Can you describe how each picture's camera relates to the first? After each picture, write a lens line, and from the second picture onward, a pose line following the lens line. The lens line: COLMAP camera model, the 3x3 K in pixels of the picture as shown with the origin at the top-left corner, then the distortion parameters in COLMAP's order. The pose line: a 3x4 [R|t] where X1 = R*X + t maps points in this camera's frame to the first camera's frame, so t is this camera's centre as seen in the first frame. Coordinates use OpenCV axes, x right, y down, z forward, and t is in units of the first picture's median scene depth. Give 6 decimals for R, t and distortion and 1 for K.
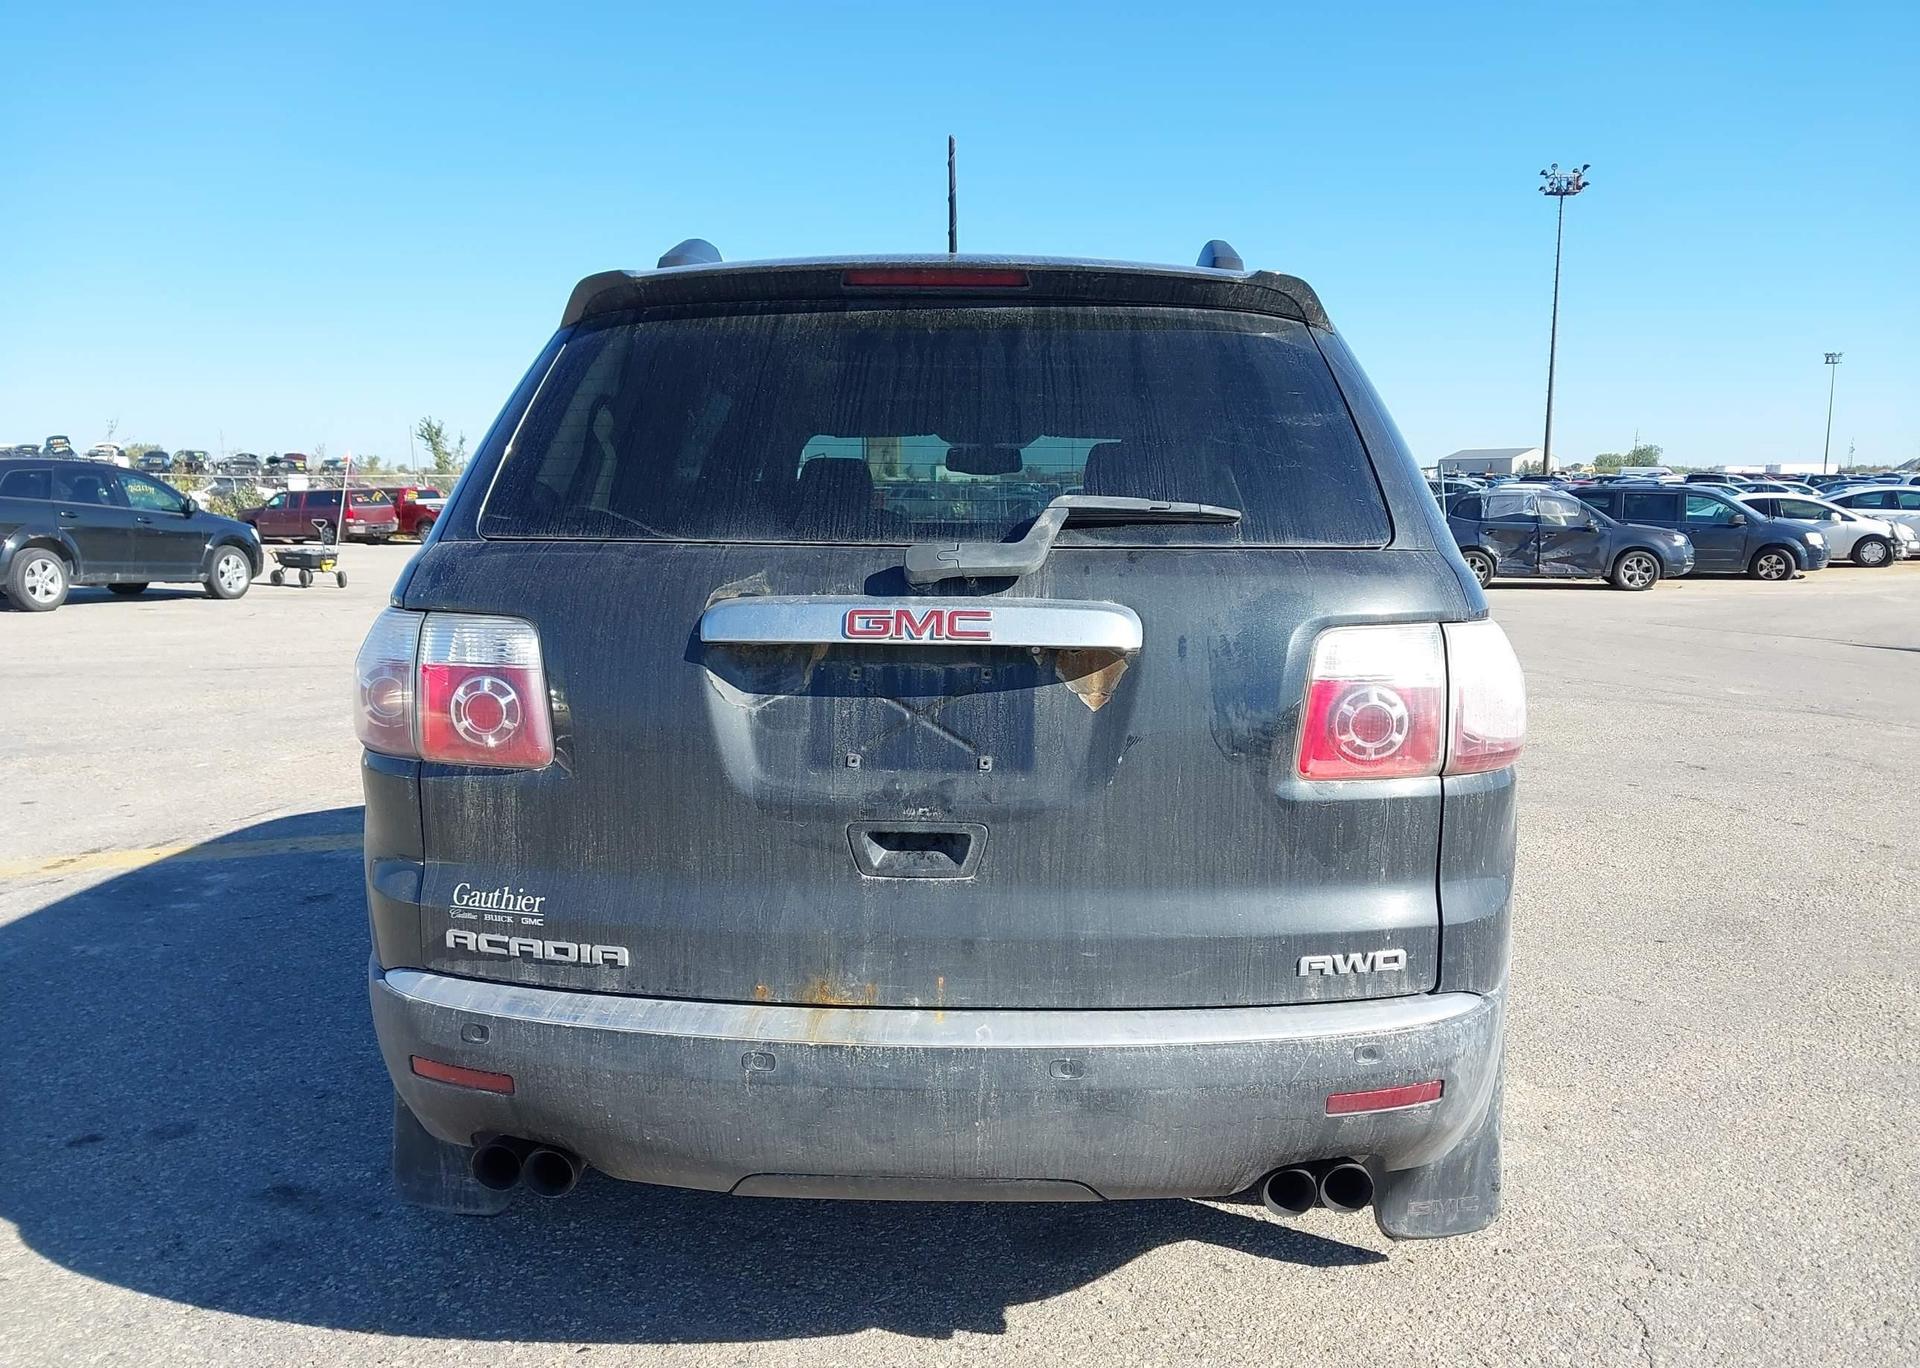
lens RADIAL K [[1498.0, 0, 967.0], [0, 1498.0, 695.1], [0, 0, 1]] dist [0.134180, -0.226196]
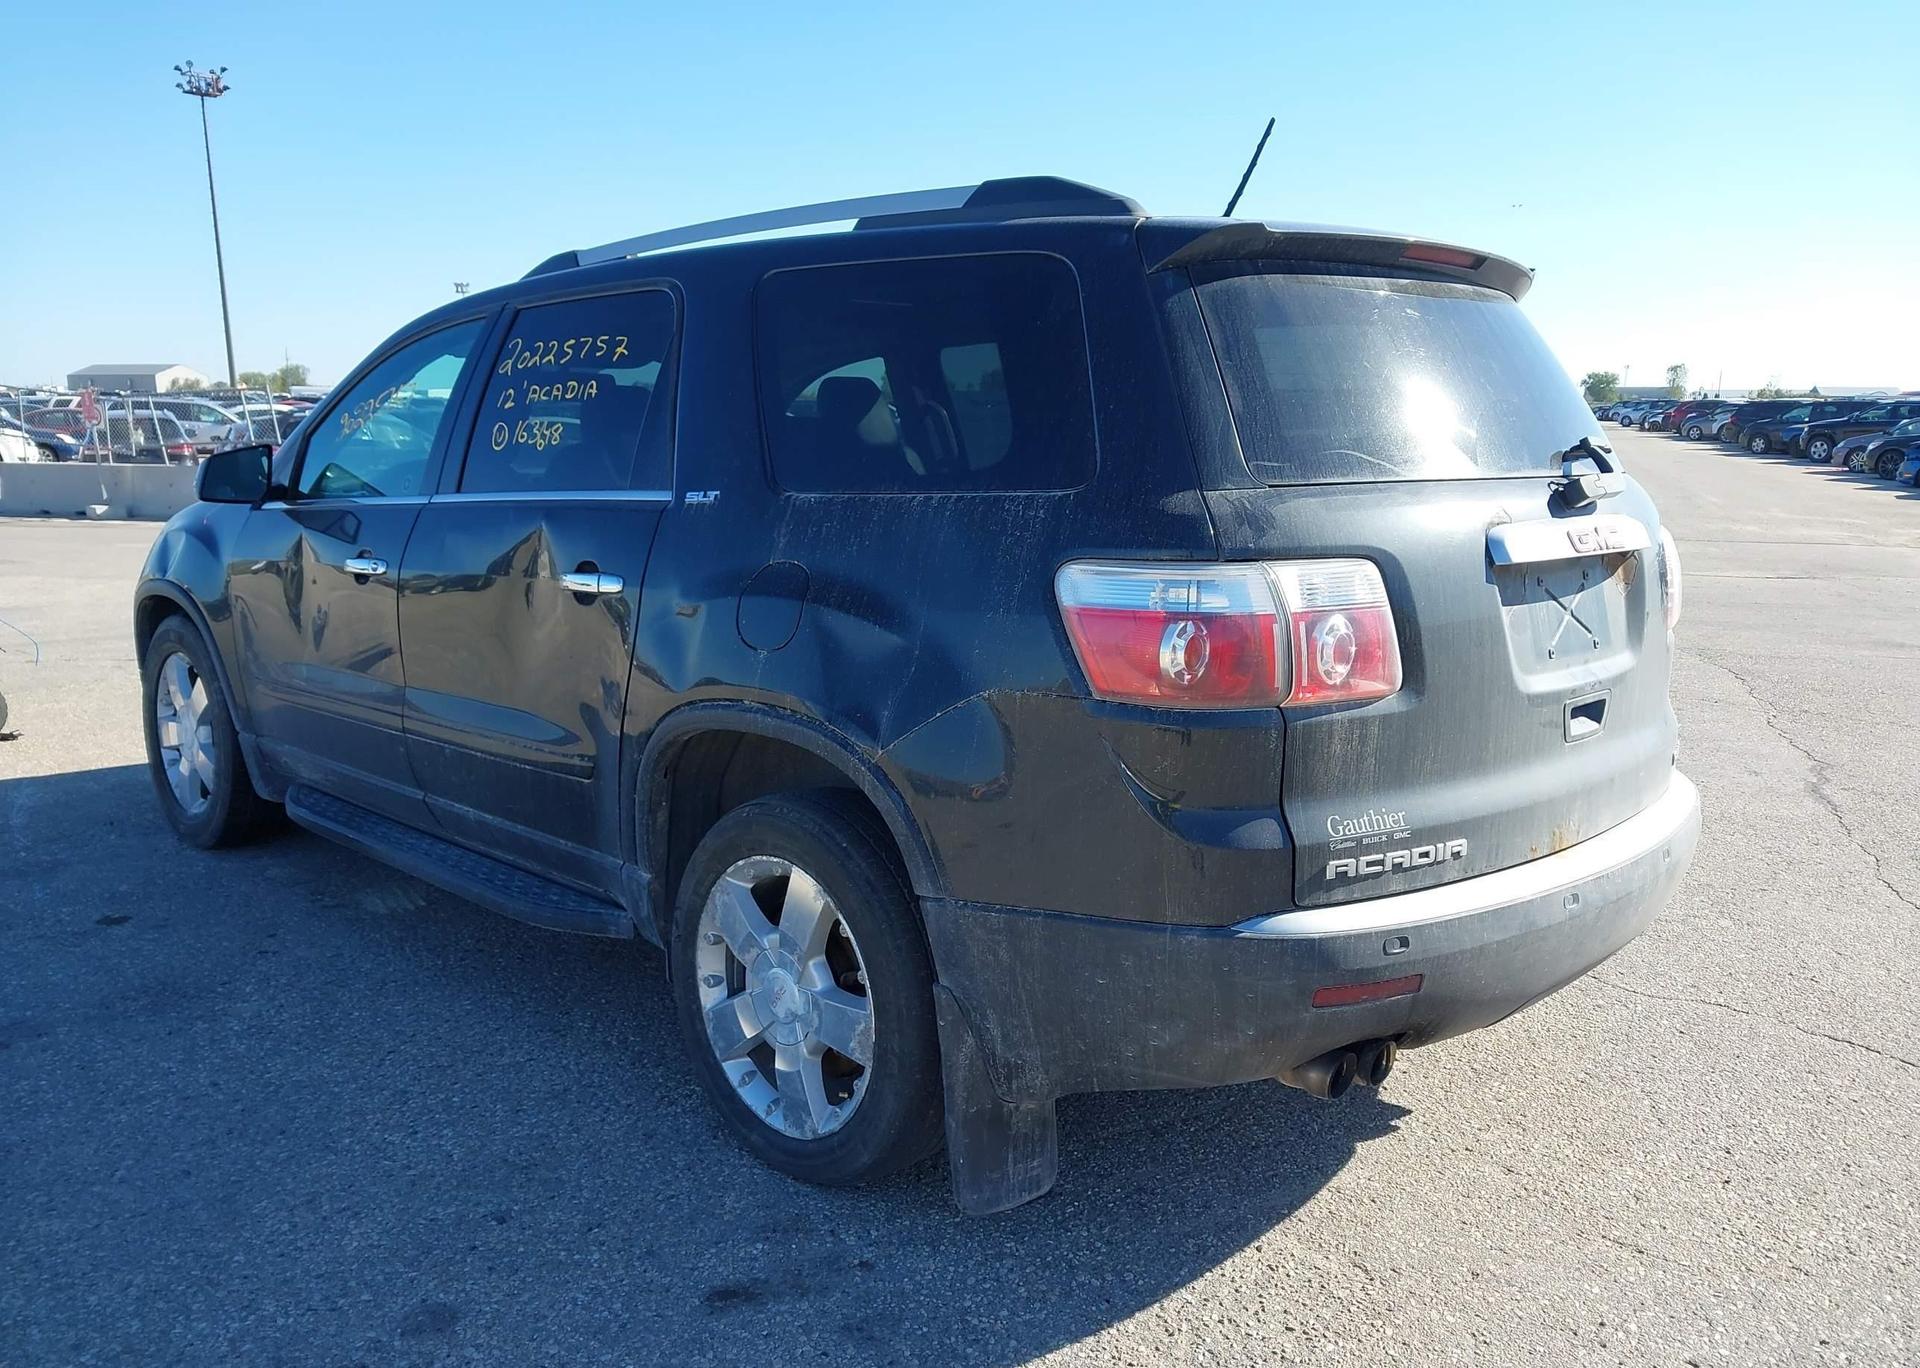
lens RADIAL K [[1518.2, 0, 941.8], [0, 1518.2, 690.1], [0, 0, 1]] dist [0.080243, -0.123255]
pose [[0.667293, -0.125437, 0.734157, -0.126093], [0.090260, 0.992070, 0.087464, -0.007742], [-0.739306, 0.007901, 0.673323, 0.048734]]
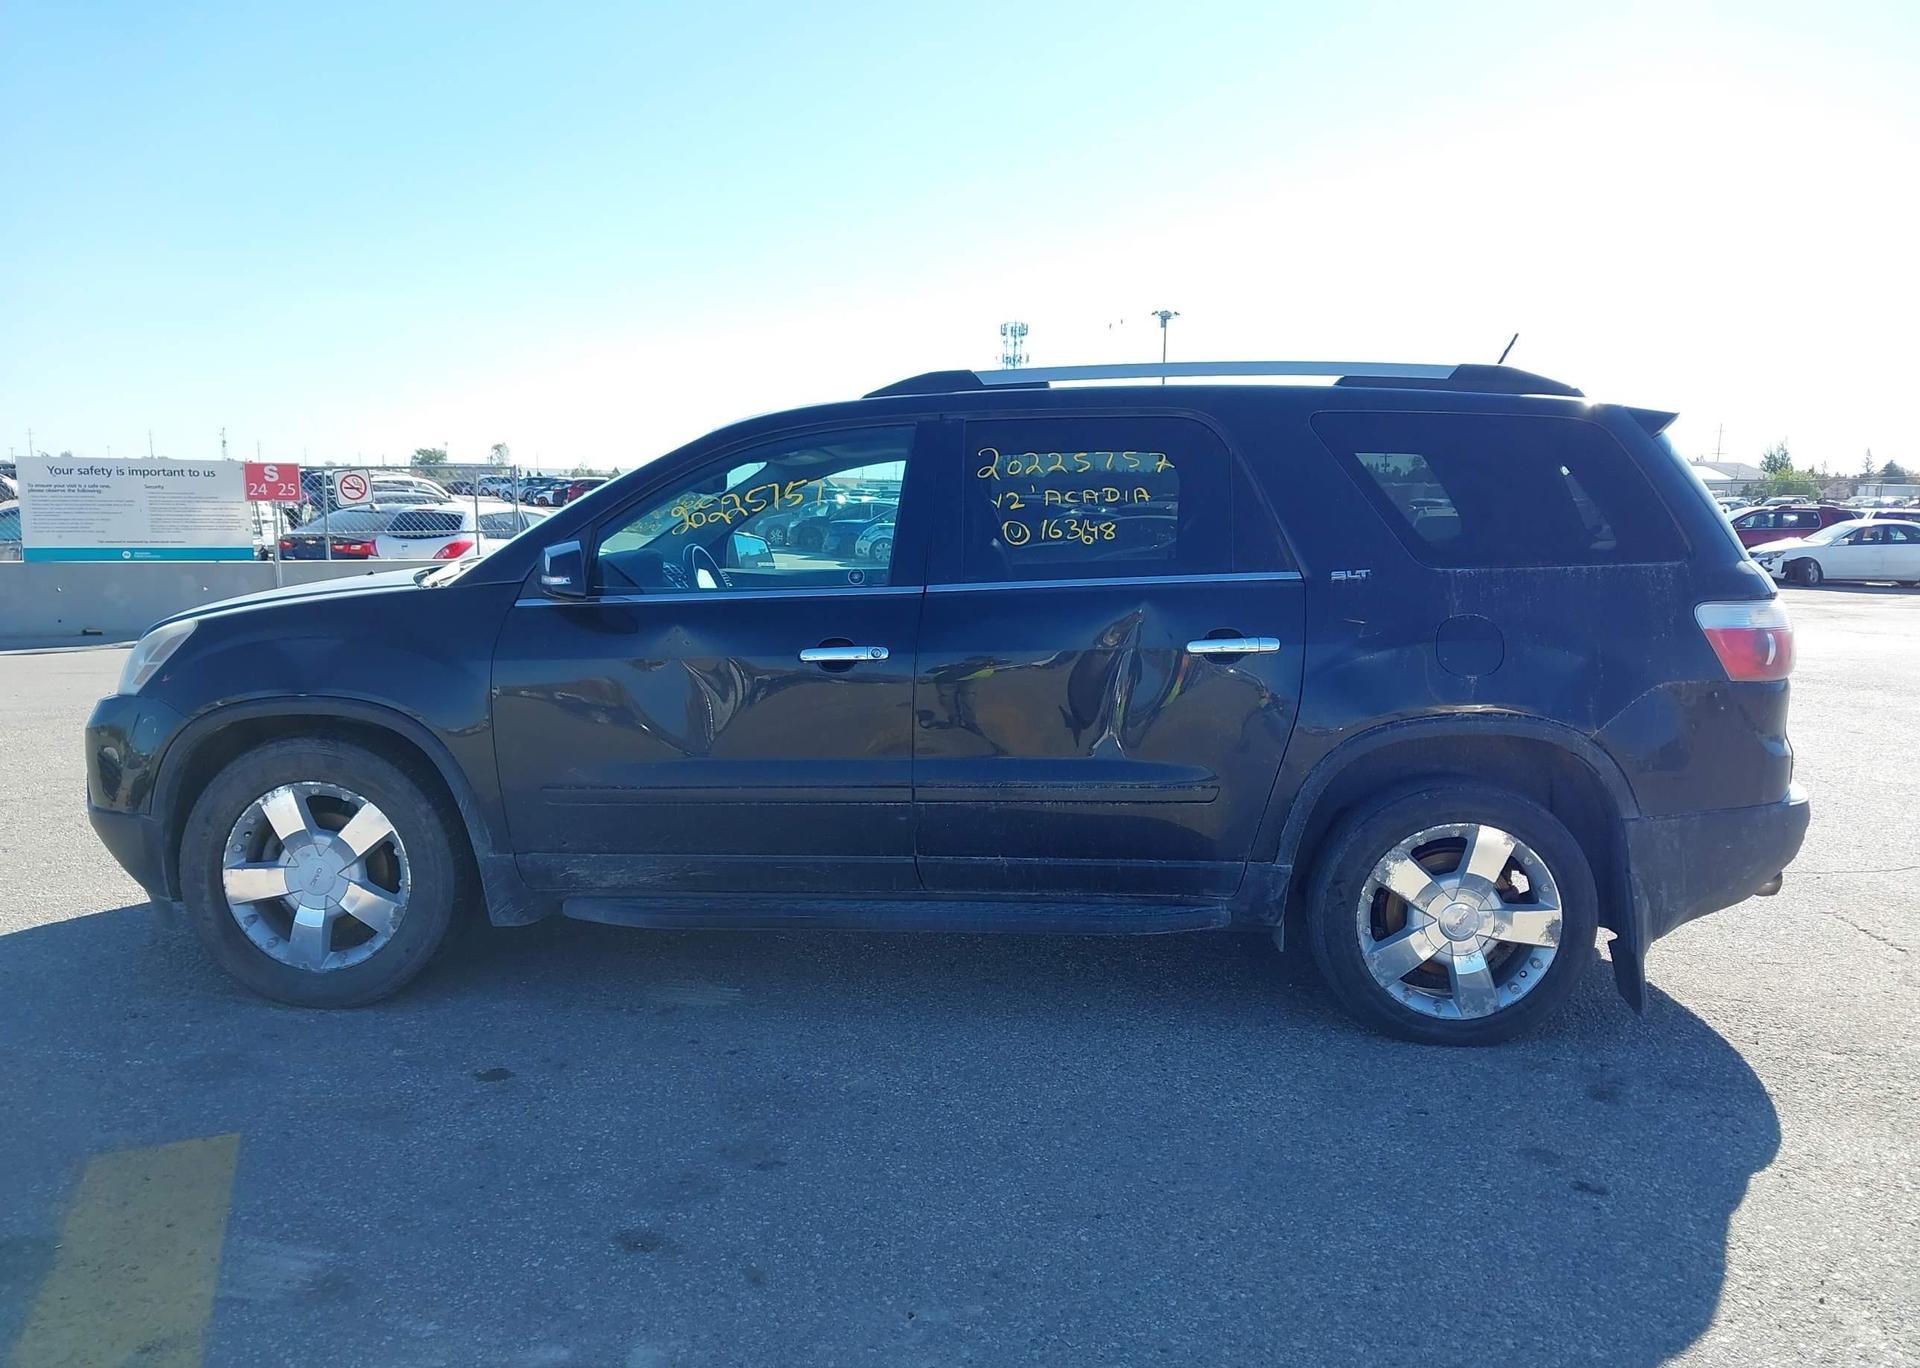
lens RADIAL K [[1506.6, 0, 969.8], [0, 1506.6, 687.4], [0, 0, 1]] dist [0.148580, -0.327434]
pose [[-0.002629, -0.117472, 0.993073, -0.223062], [0.115662, 0.986375, 0.116986, -0.028178], [-0.993285, 0.115168, 0.010994, 0.198680]]
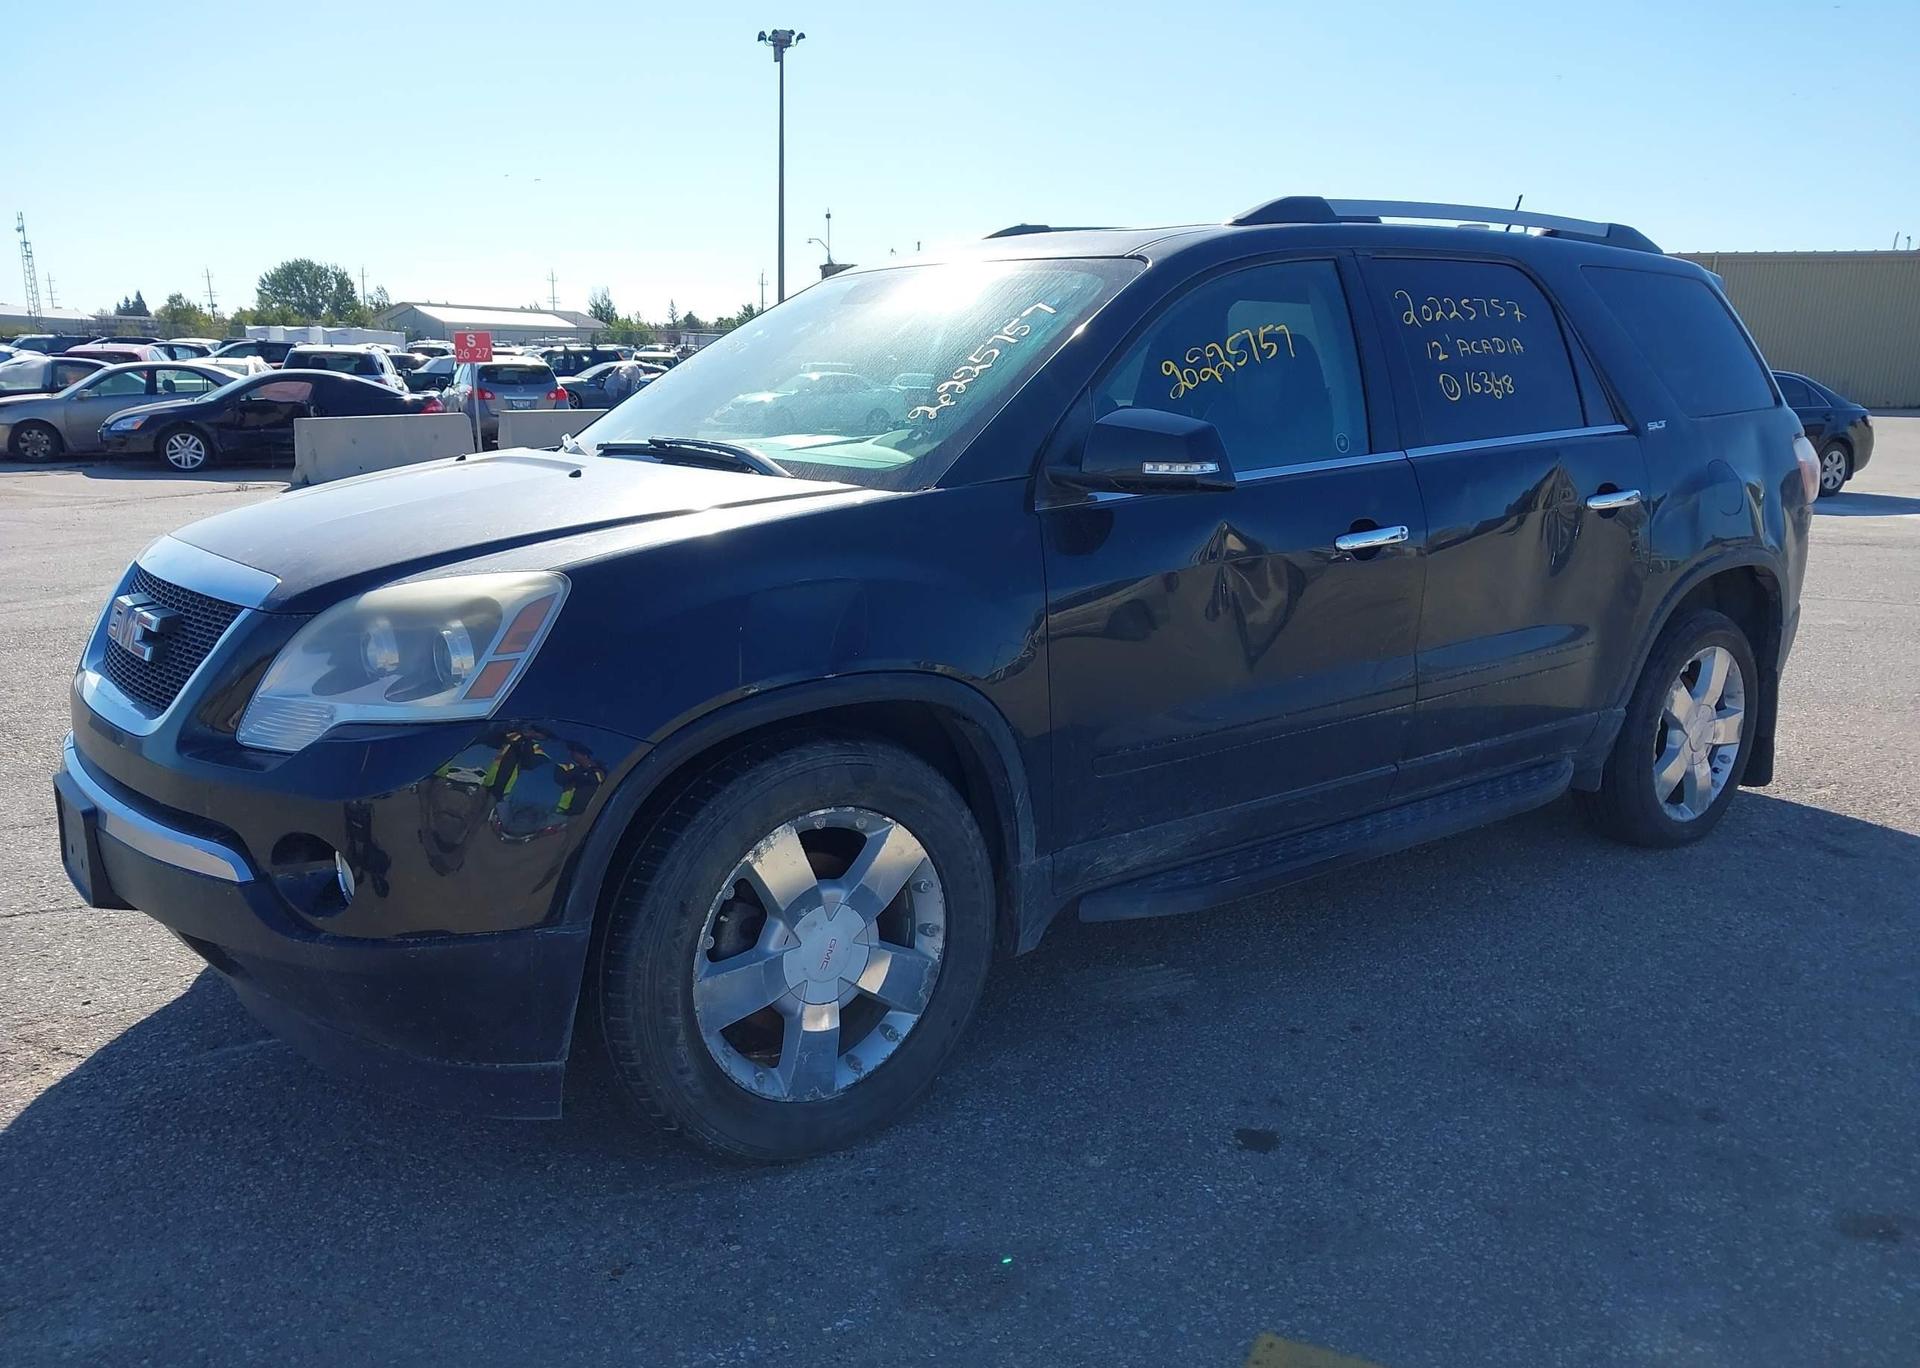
lens RADIAL K [[1516.2, 0, 962.6], [0, 1516.2, 687.6], [0, 0, 1]] dist [0.022154, -0.016521]
pose [[-0.663633, -0.160837, 0.730563, -0.127594], [0.086293, 0.953633, 0.288335, -0.046163], [-0.743064, 0.254392, -0.618984, 0.346289]]
